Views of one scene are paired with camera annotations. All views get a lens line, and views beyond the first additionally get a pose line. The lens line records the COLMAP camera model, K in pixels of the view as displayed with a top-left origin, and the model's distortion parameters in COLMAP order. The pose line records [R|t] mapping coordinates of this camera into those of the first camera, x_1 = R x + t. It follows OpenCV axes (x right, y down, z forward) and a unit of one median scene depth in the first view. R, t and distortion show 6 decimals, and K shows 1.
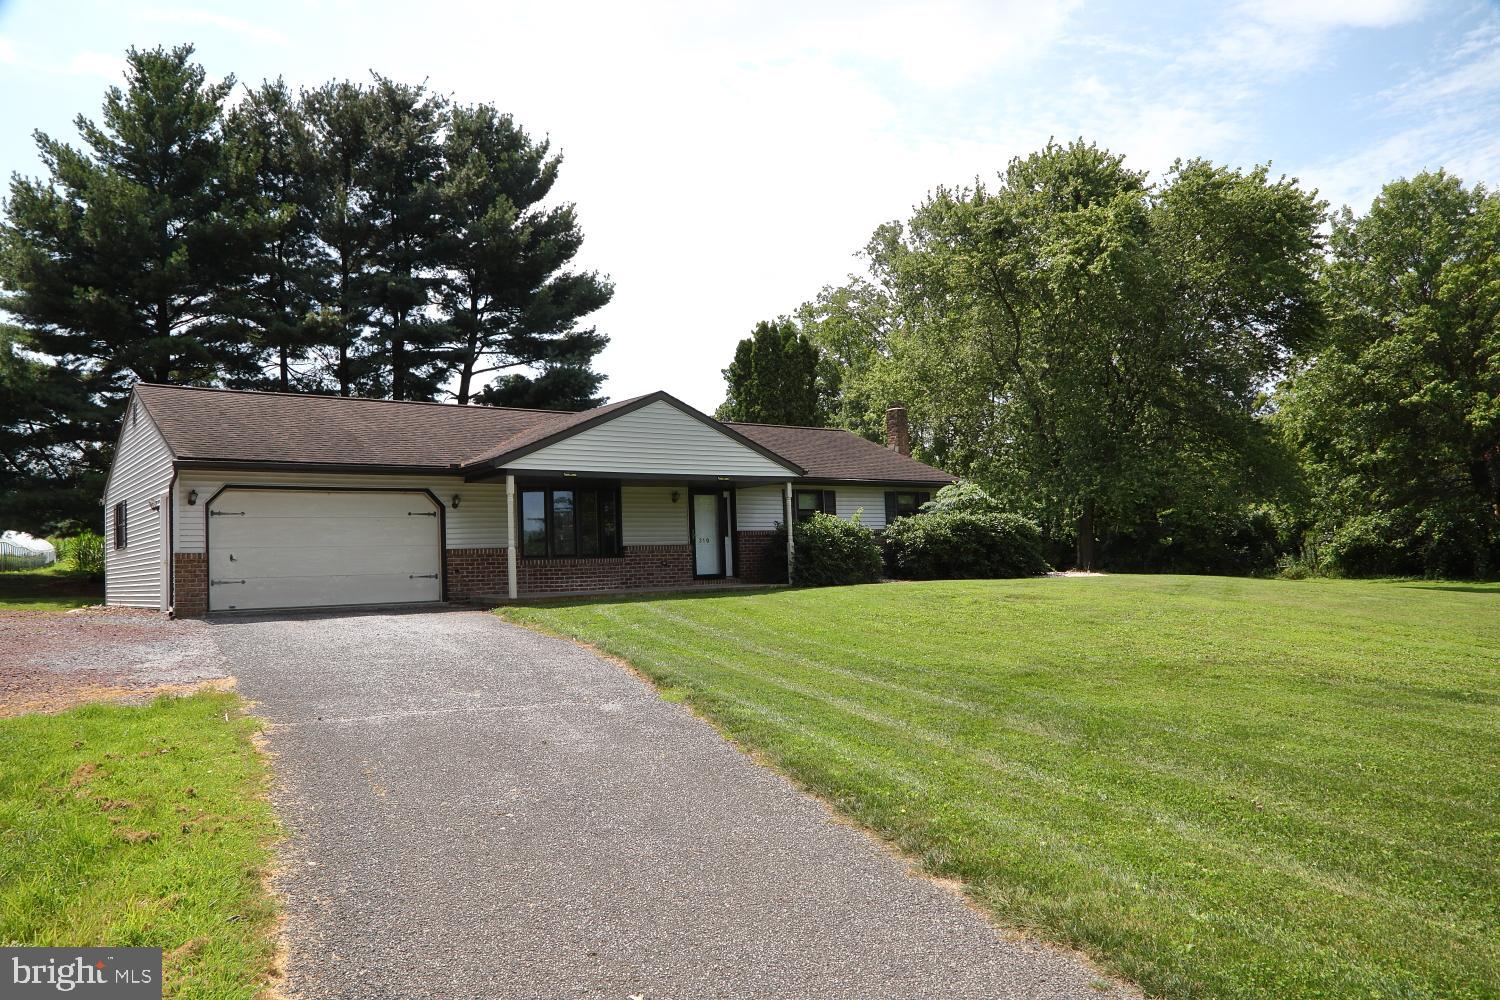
lens RADIAL K [[1021.1, 0, 747.8], [0, 1021.1, 505.8], [0, 0, 1]] dist [-0.123932, 0.062059]
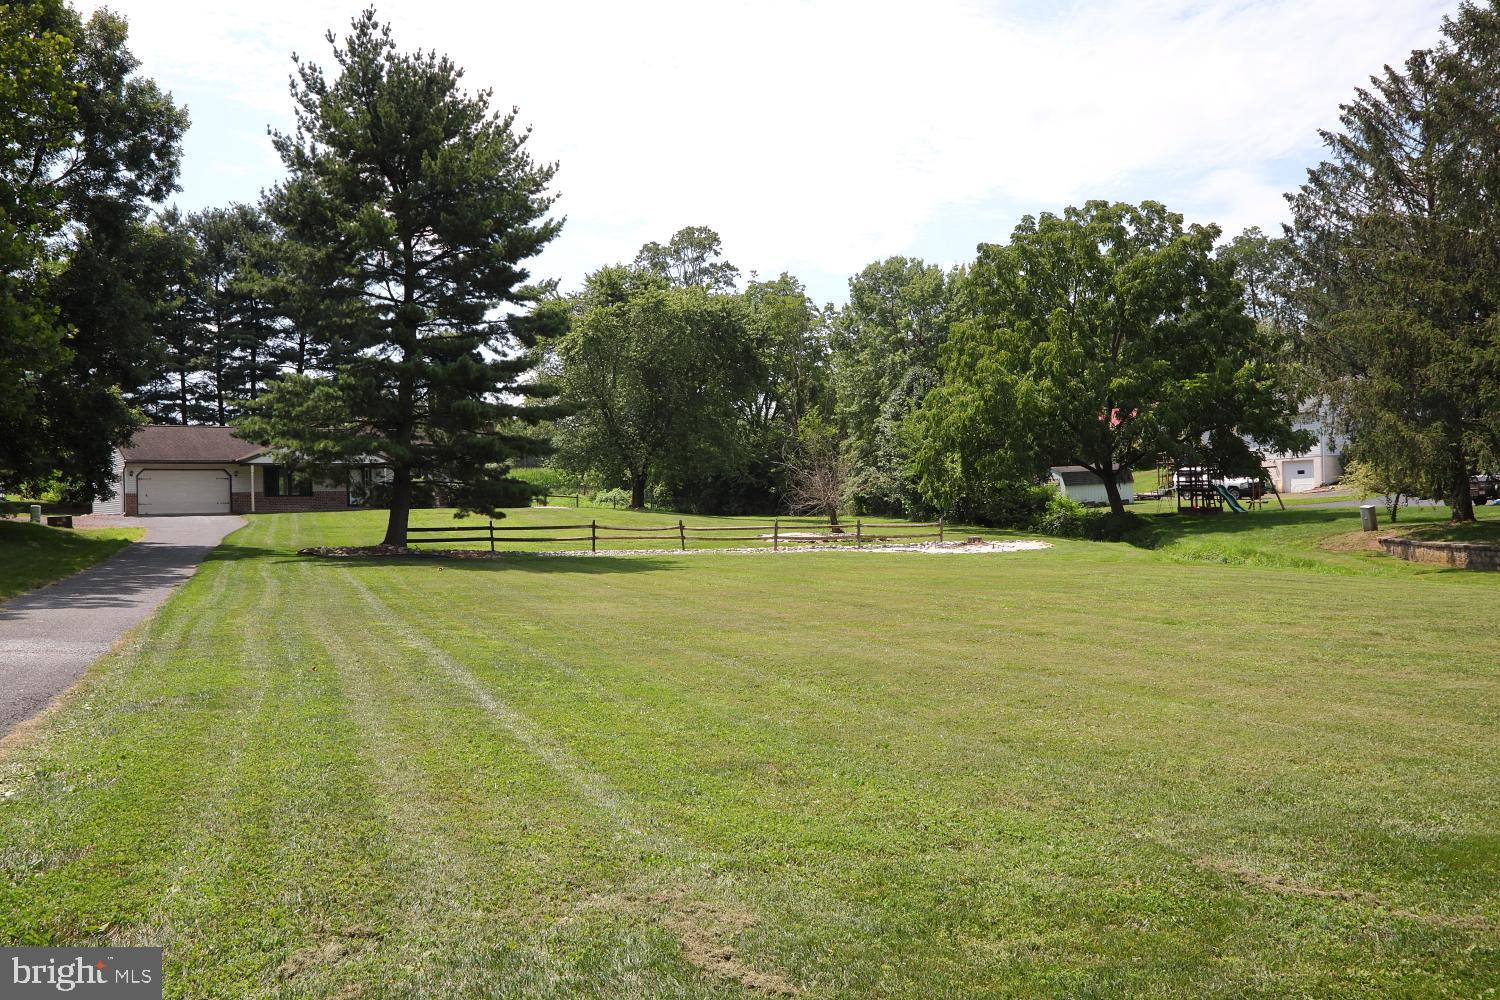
lens RADIAL K [[1338.6, 0, 750.0], [0, 1338.6, 500.0], [0, 0, 1]] dist [-0.000899, -0.001755]
pose [[0.997023, 0.015842, -0.075464, 1.041288], [-0.011518, 0.998285, 0.057397, -0.121498], [0.076244, -0.056356, 0.995495, -1.871434]]
